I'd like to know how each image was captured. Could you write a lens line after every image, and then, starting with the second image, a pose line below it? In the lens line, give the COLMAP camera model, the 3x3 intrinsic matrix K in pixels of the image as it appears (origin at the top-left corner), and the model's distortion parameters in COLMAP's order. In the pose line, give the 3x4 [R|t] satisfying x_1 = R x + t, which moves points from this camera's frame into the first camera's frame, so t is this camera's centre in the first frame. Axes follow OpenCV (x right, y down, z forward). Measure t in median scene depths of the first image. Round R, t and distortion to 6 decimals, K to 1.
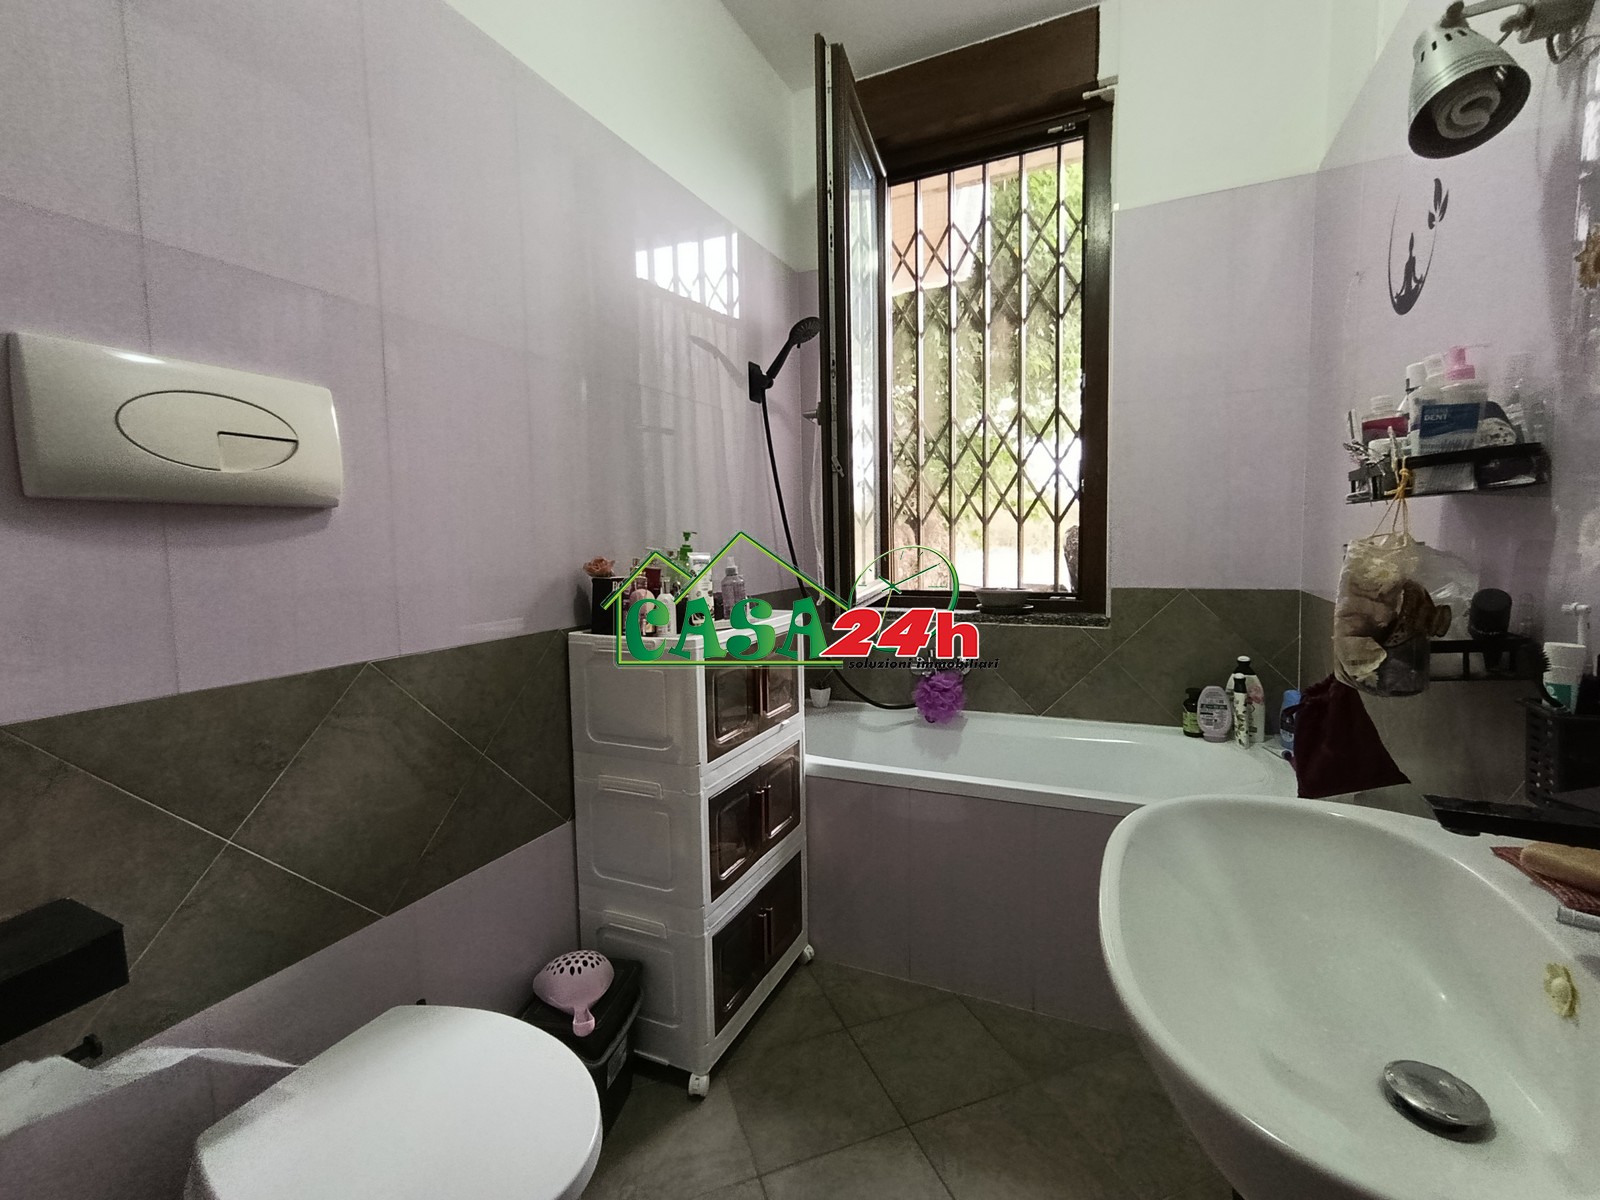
lens RADIAL K [[720.7, 0, 811.3], [0, 720.7, 591.5], [0, 0, 1]] dist [0.012346, -0.000185]
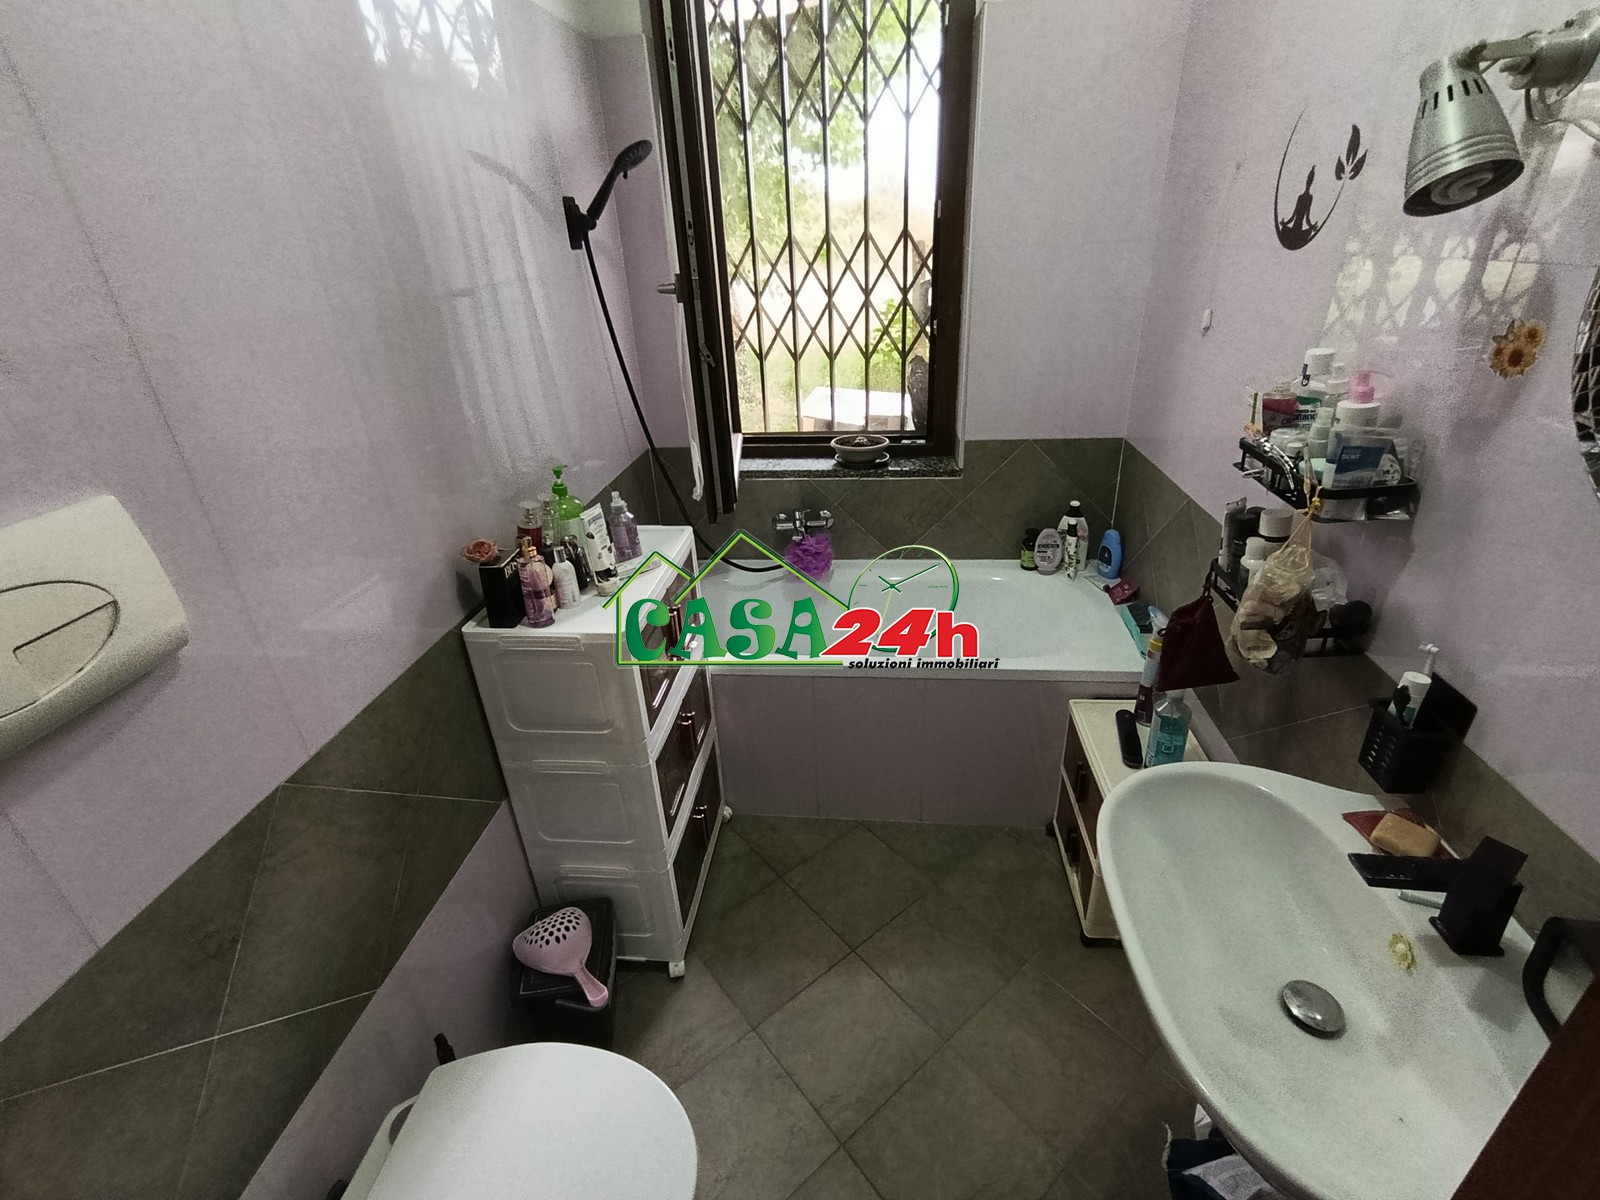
lens RADIAL K [[720.7, 0, 811.3], [0, 720.7, 591.5], [0, 0, 1]] dist [0.012346, -0.000185]
pose [[0.949021, -0.159906, 0.271640, -0.156745], [0.050770, 0.928062, 0.368949, -0.274443], [-0.311096, -0.336350, 0.888869, 0.096626]]
